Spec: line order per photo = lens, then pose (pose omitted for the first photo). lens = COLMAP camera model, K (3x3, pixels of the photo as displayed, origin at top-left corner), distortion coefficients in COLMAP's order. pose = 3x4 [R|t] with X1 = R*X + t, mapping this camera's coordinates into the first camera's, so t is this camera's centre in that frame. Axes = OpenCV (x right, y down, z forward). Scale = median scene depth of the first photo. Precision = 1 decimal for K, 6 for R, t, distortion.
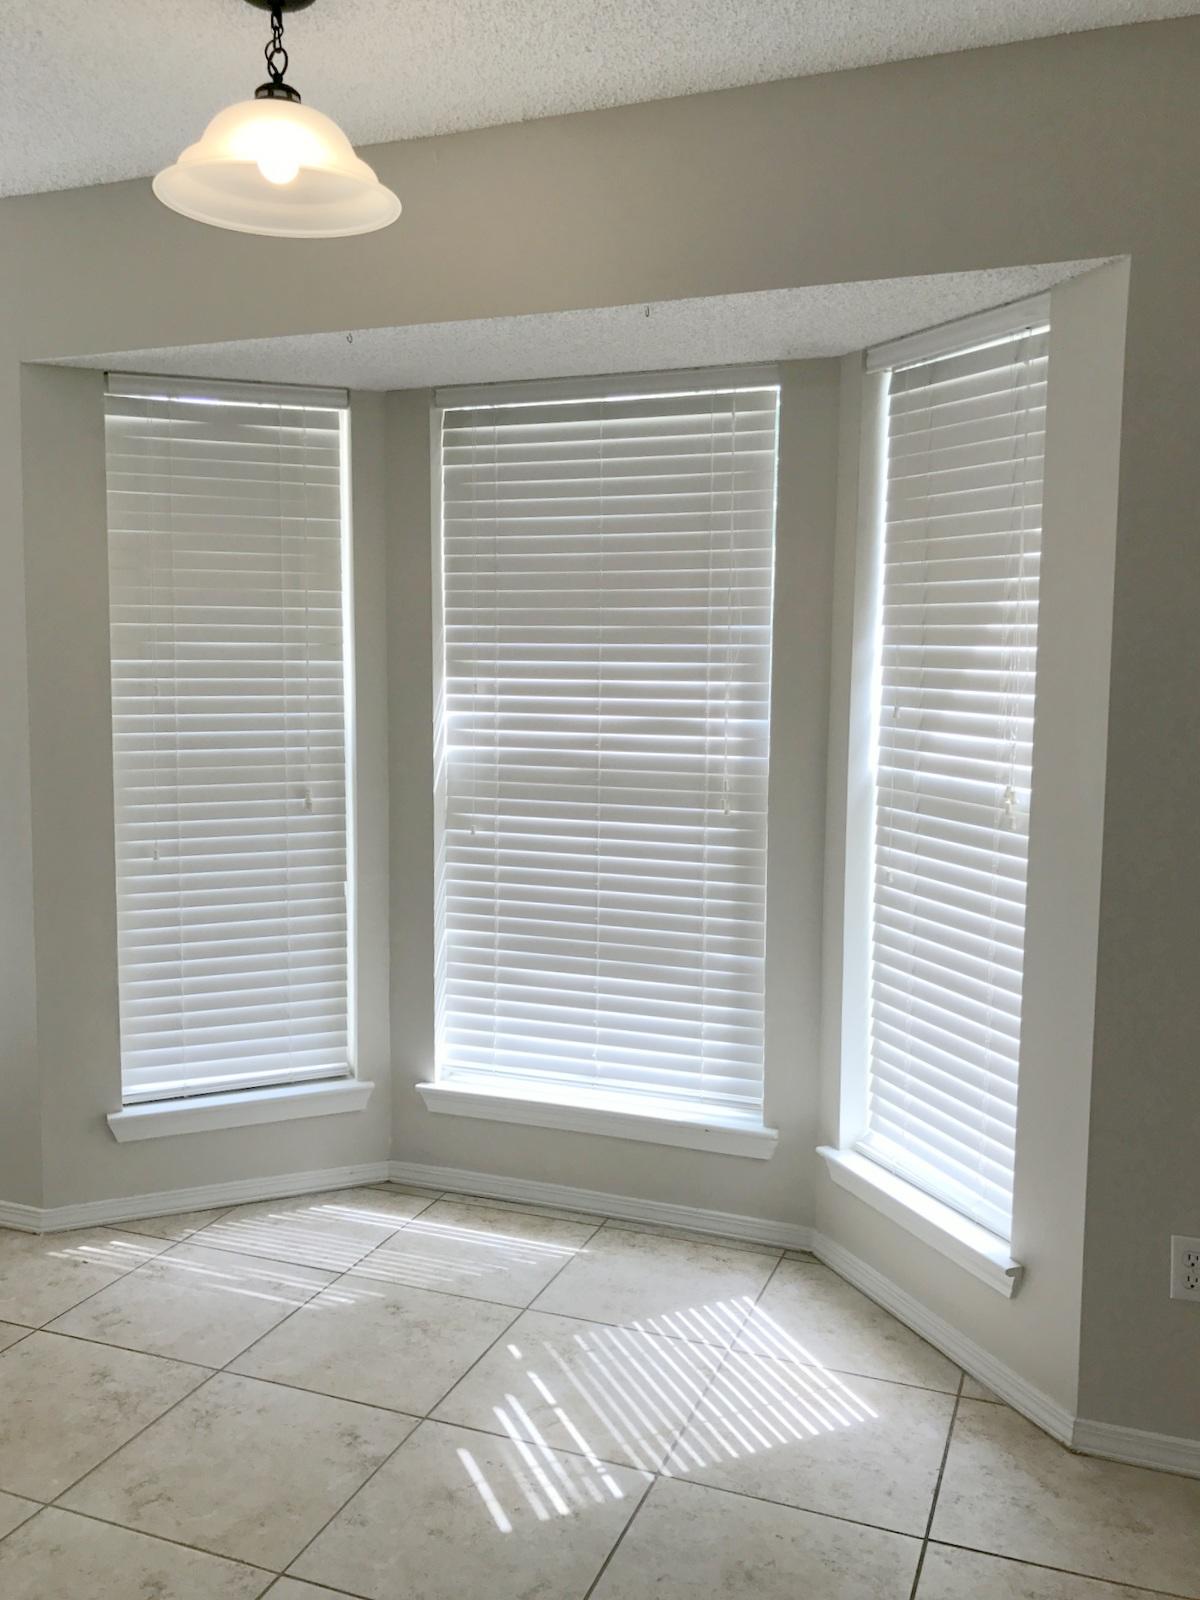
lens RADIAL K [[1351.2, 0, 600.0], [0, 1351.2, 800.0], [0, 0, 1]] dist [0.038690, -0.107919]
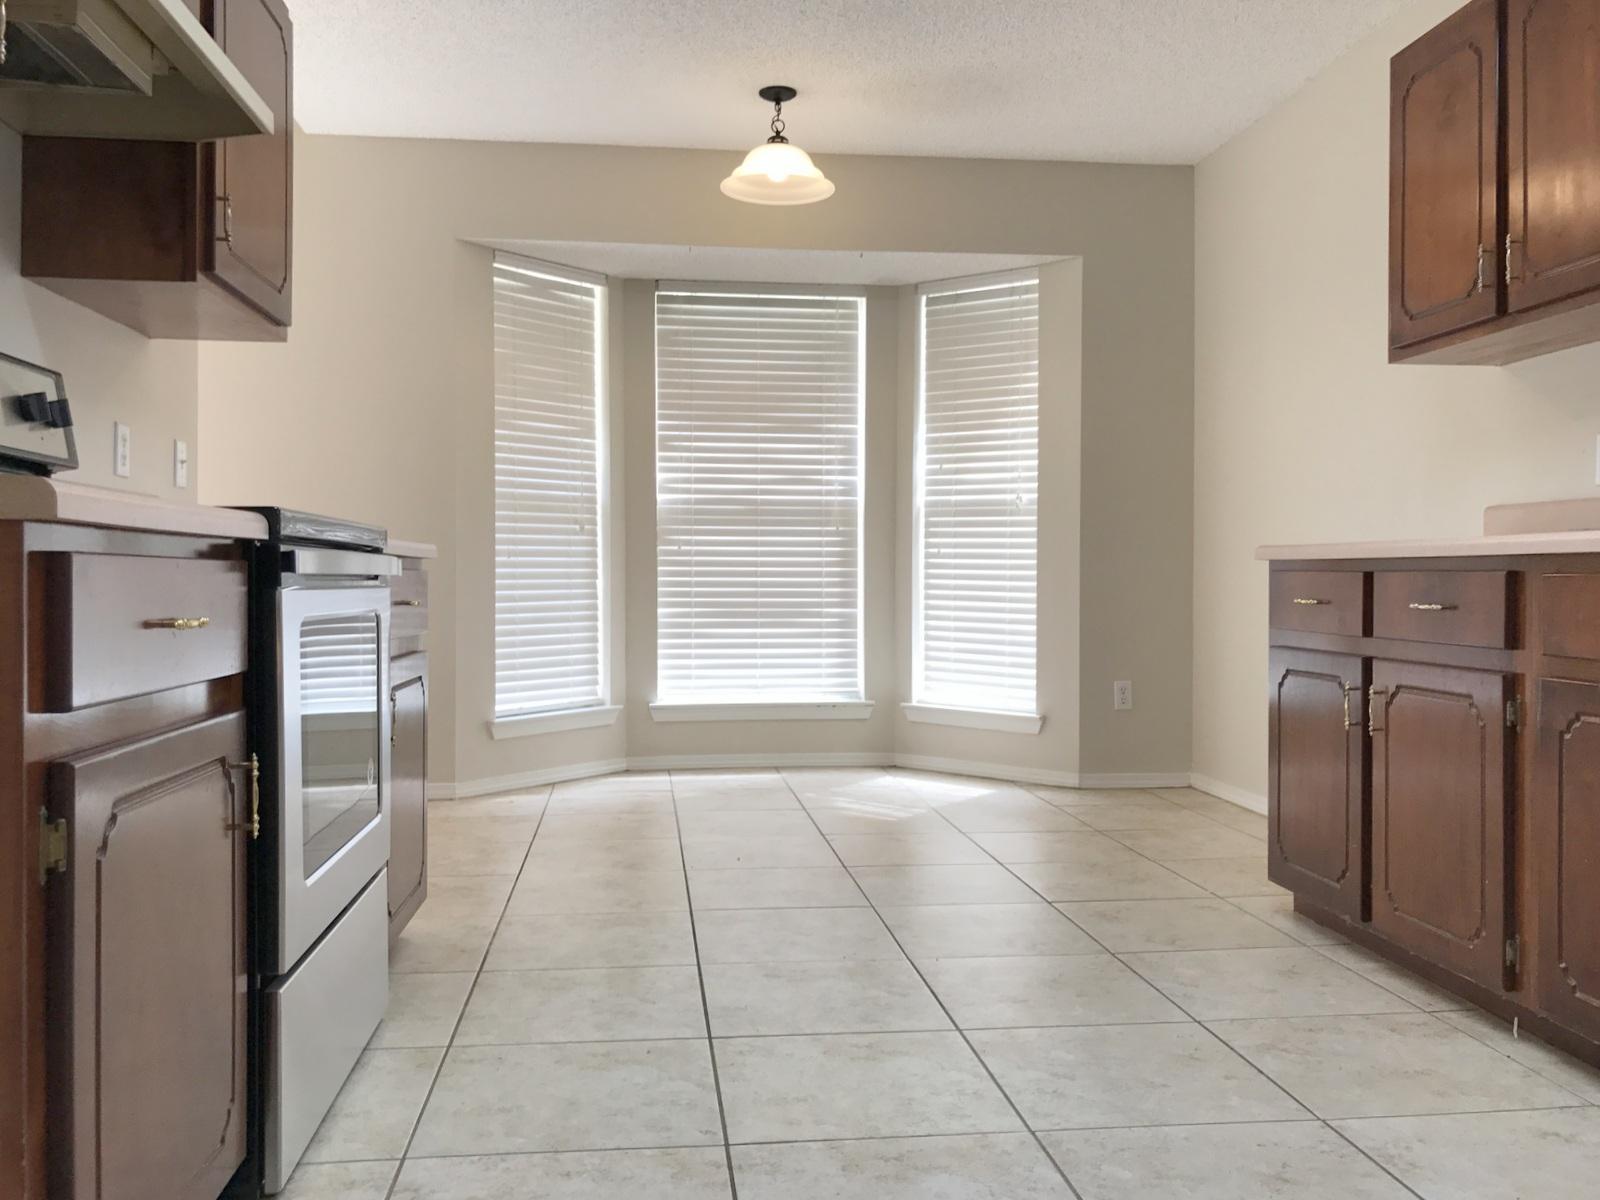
lens RADIAL K [[1321.4, 0, 803.3], [0, 1321.4, 594.3], [0, 0, 1]] dist [0.038429, -0.031888]
pose [[0.882064, -0.011333, 0.470994, -0.745932], [0.052553, 0.995838, -0.074457, 0.217344], [-0.468190, 0.090428, 0.878989, -0.494558]]
